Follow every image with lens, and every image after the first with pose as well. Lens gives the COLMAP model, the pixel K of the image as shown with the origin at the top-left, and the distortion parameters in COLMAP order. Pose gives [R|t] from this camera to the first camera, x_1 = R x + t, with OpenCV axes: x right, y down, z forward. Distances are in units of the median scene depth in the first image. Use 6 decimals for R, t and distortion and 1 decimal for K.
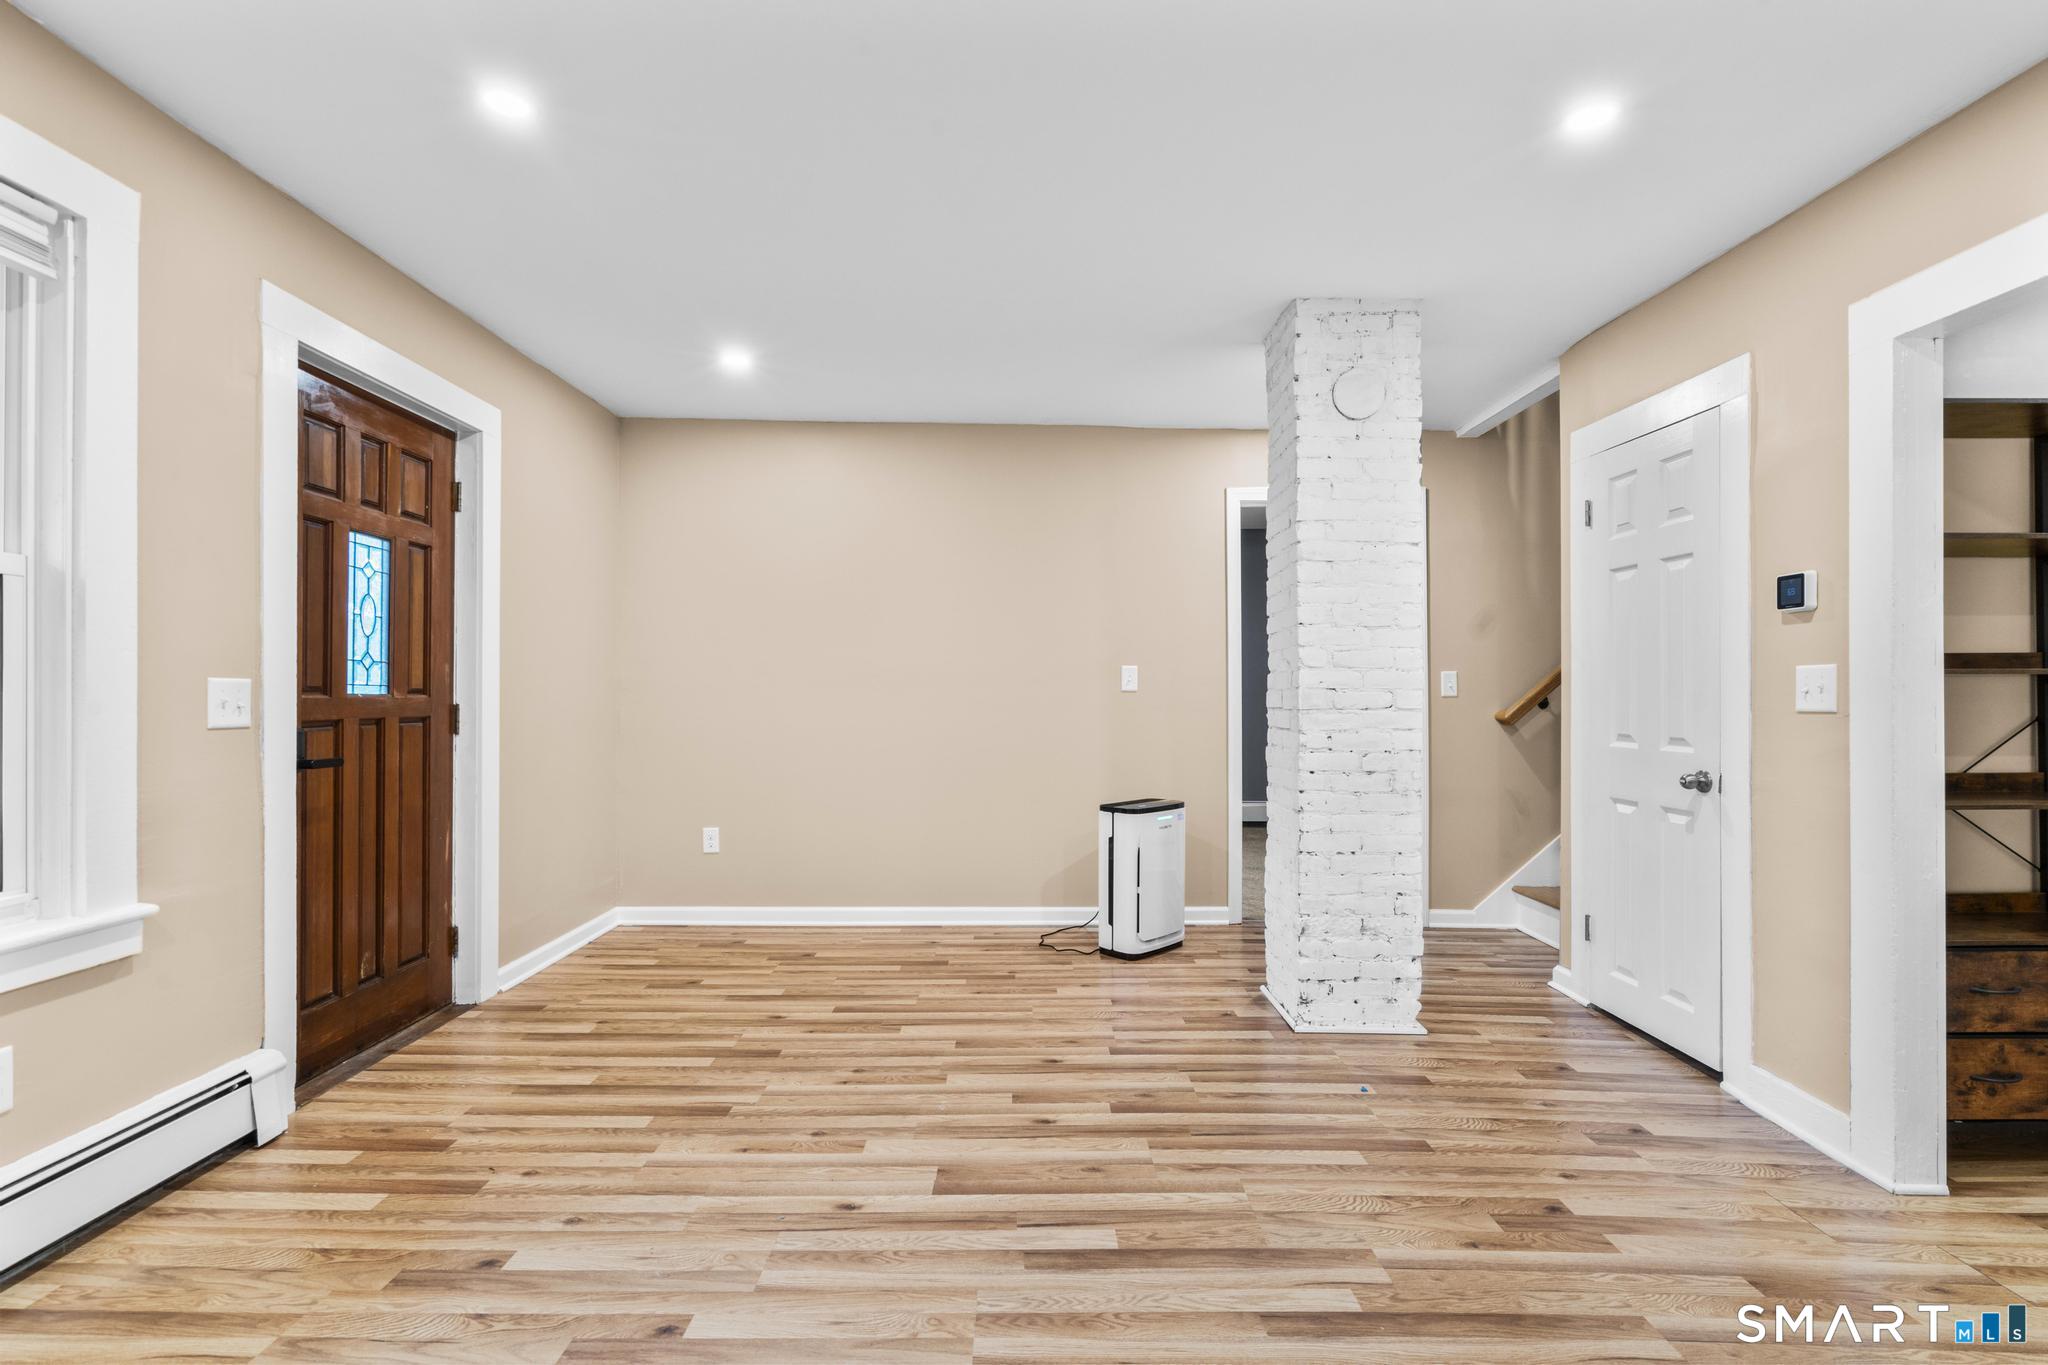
lens RADIAL K [[918.6, 0, 1024.4], [0, 918.6, 689.2], [0, 0, 1]] dist [-0.008851, 0.004777]
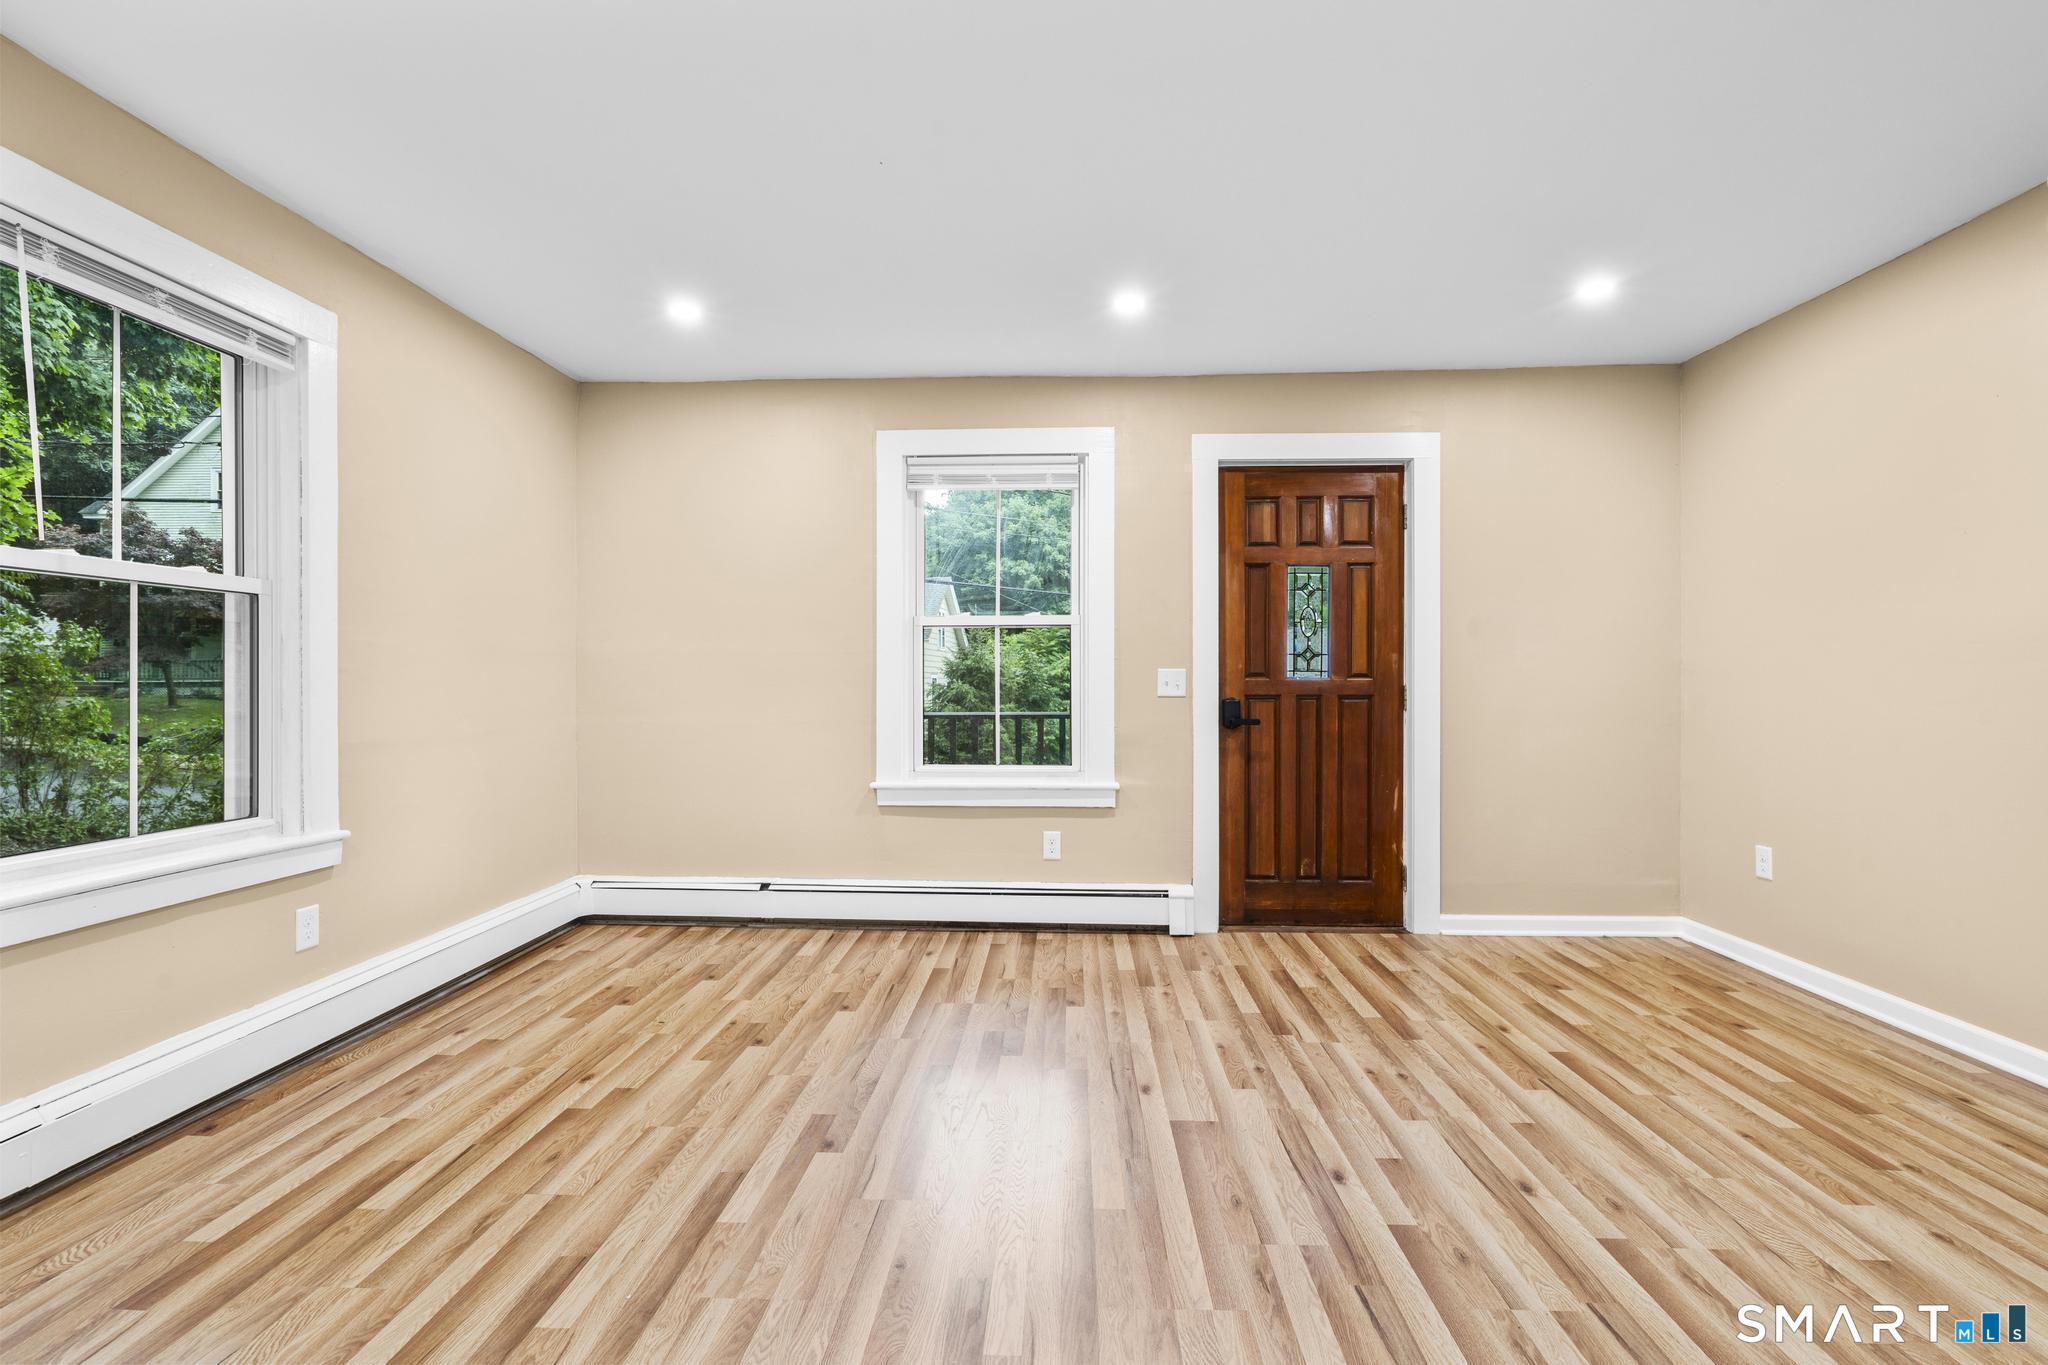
lens RADIAL K [[918.6, 0, 1024.4], [0, 918.6, 689.2], [0, 0, 1]] dist [-0.008851, 0.004777]
pose [[-0.052597, 0.001984, -0.998614, 0.767253], [0.005226, 0.999985, 0.001712, 0.019571], [0.998602, -0.005128, -0.052607, 0.667471]]
